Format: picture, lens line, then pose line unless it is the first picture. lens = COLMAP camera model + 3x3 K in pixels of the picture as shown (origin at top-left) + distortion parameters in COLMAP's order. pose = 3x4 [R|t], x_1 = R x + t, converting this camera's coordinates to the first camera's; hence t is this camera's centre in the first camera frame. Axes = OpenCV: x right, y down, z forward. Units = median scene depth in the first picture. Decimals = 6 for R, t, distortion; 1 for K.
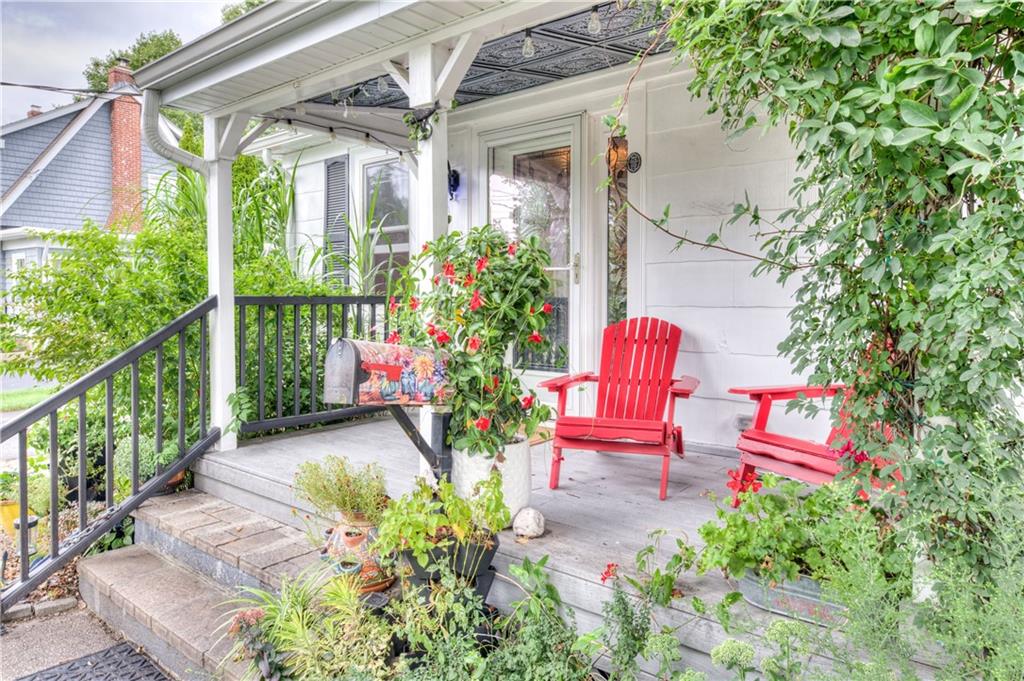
lens RADIAL K [[673.7, 0, 512.9], [0, 673.7, 293.7], [0, 0, 1]] dist [0.000216, 0.000951]
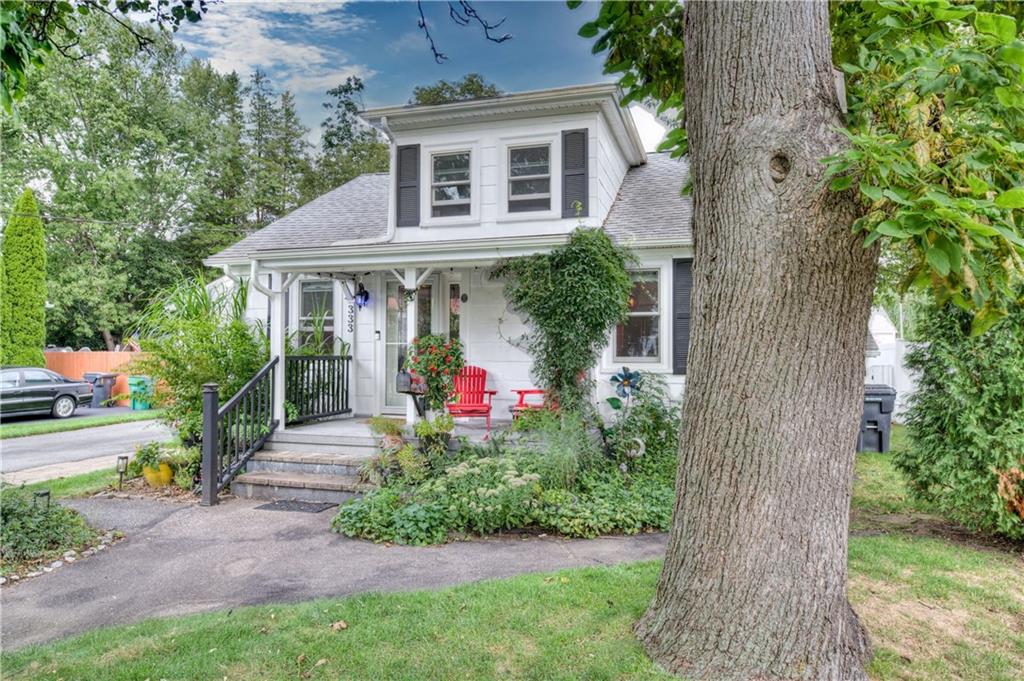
lens RADIAL K [[670.0, 0, 512.0], [0, 670.0, 340.5], [0, 0, 1]] dist [0.005050, 0.001774]
pose [[0.920956, 0.010717, 0.389519, -0.600841], [-0.004947, 0.999863, -0.015814, -0.017720], [-0.389635, 0.012637, 0.920883, -1.243218]]
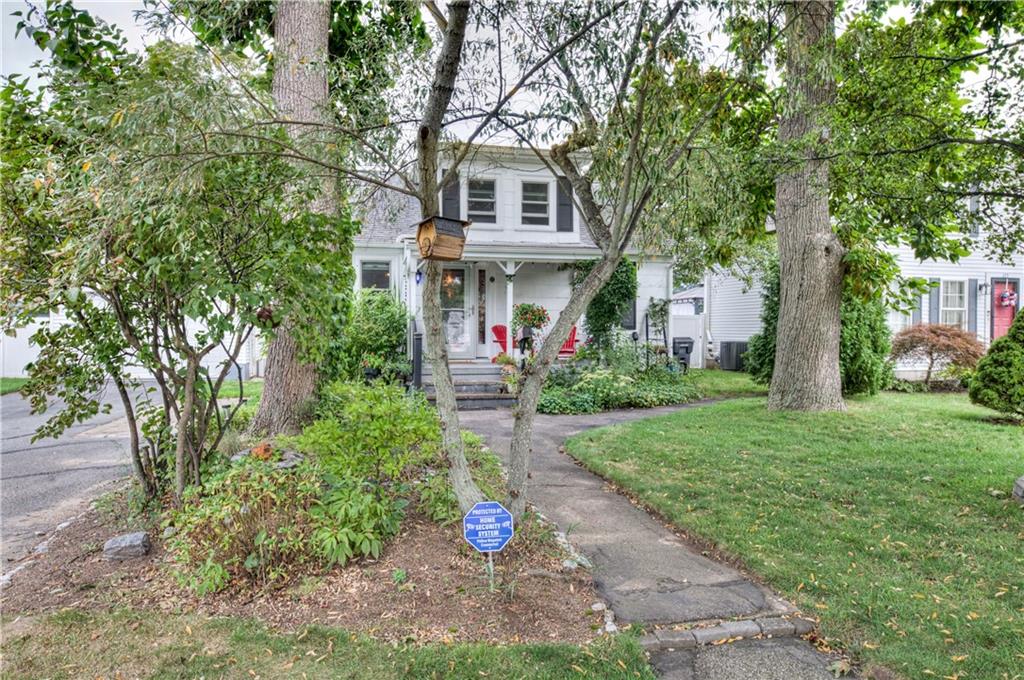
lens RADIAL K [[670.0, 0, 512.0], [0, 670.0, 340.0], [0, 0, 1]] dist [0.005050, 0.001774]
pose [[0.616593, -0.010236, 0.787215, -2.625517], [-0.006832, 0.999808, 0.018351, 0.052113], [-0.787252, -0.016693, 0.616405, -1.261301]]
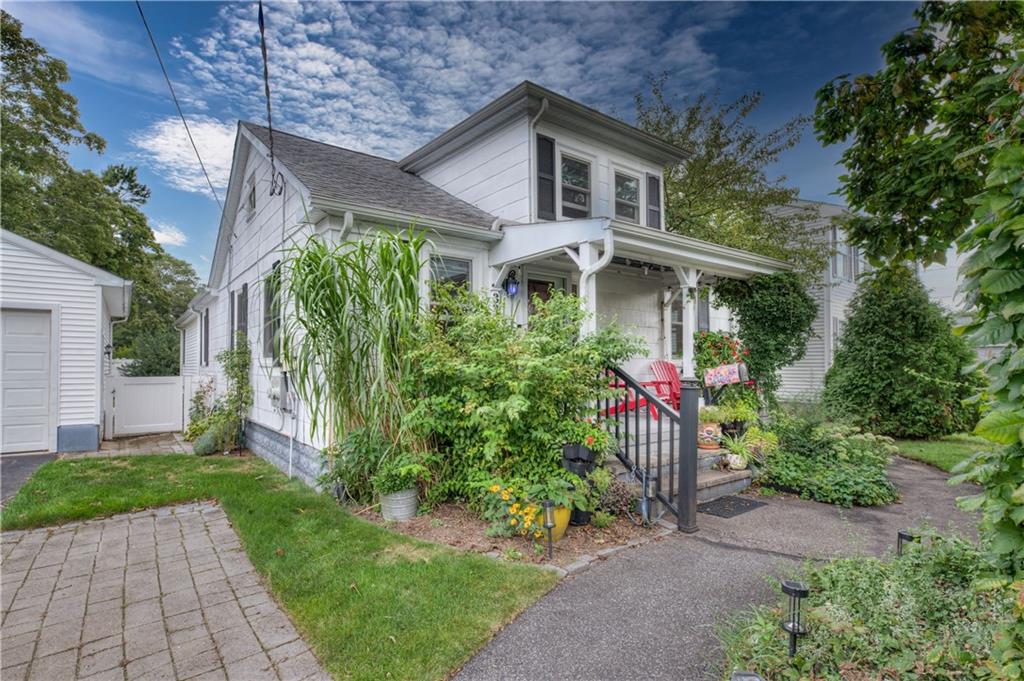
lens RADIAL K [[514.6, 0, 513.3], [0, 514.6, 361.9], [0, 0, 1]] dist [0.003204, 0.000272]
pose [[0.233010, 0.001146, 0.972474, -1.852442], [-0.001913, 0.999998, -0.000720, 0.037935], [-0.972473, -0.001693, 0.233011, 0.909421]]
